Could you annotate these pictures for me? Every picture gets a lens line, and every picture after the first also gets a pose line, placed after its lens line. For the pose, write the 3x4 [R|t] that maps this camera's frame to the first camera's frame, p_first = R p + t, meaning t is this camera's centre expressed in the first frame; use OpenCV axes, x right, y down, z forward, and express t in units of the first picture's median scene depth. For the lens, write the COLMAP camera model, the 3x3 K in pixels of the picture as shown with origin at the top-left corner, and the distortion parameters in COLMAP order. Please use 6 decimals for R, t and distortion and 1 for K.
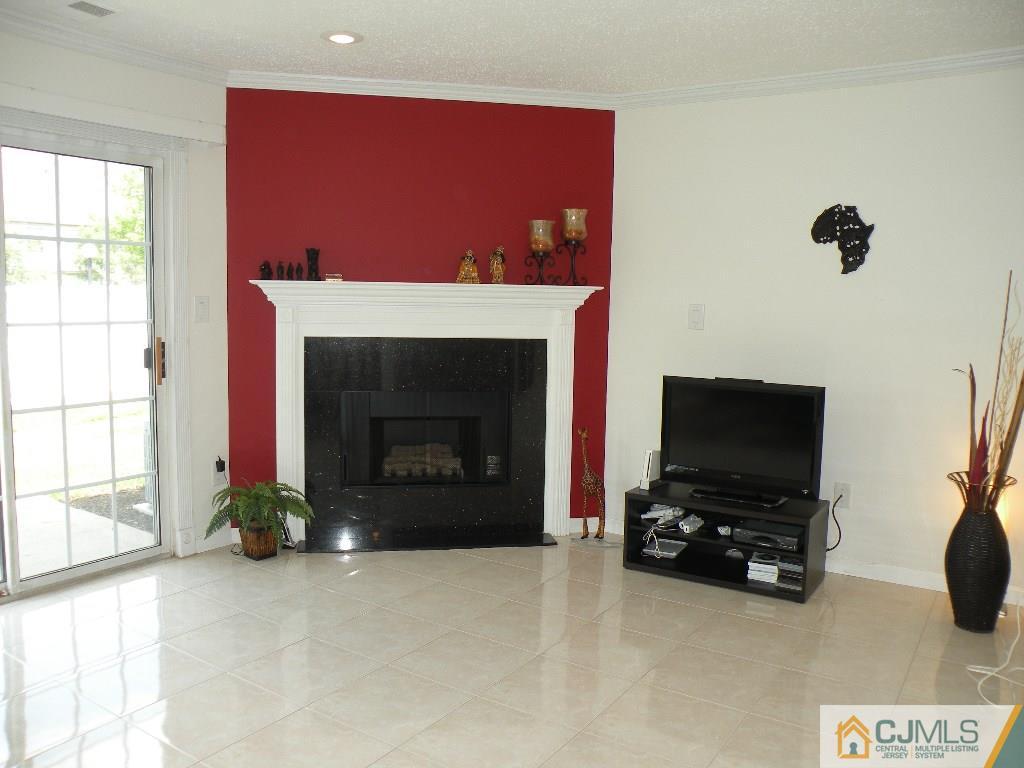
lens RADIAL K [[859.5, 0, 509.1], [0, 859.5, 379.7], [0, 0, 1]] dist [-0.103861, 0.043430]
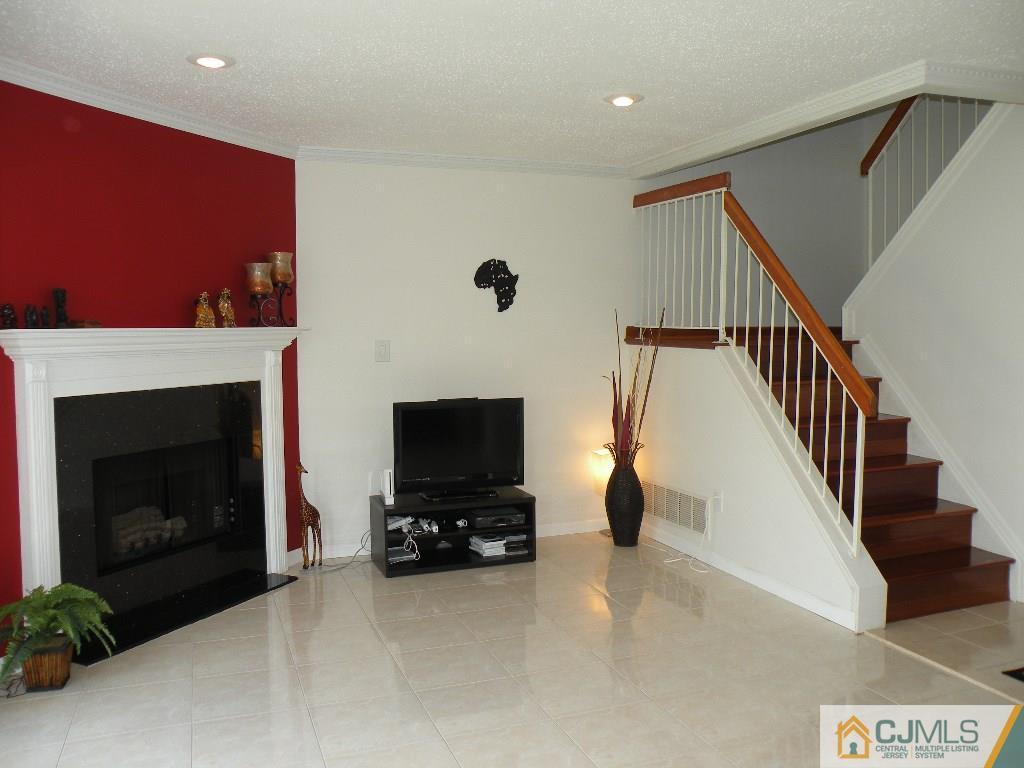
lens RADIAL K [[859.5, 0, 506.4], [0, 859.5, 386.9], [0, 0, 1]] dist [-0.103861, 0.043430]
pose [[0.584840, -0.080337, 0.807160, -0.683321], [0.100803, 0.994568, 0.025952, -0.042389], [-0.804861, 0.066187, 0.589761, 0.209967]]
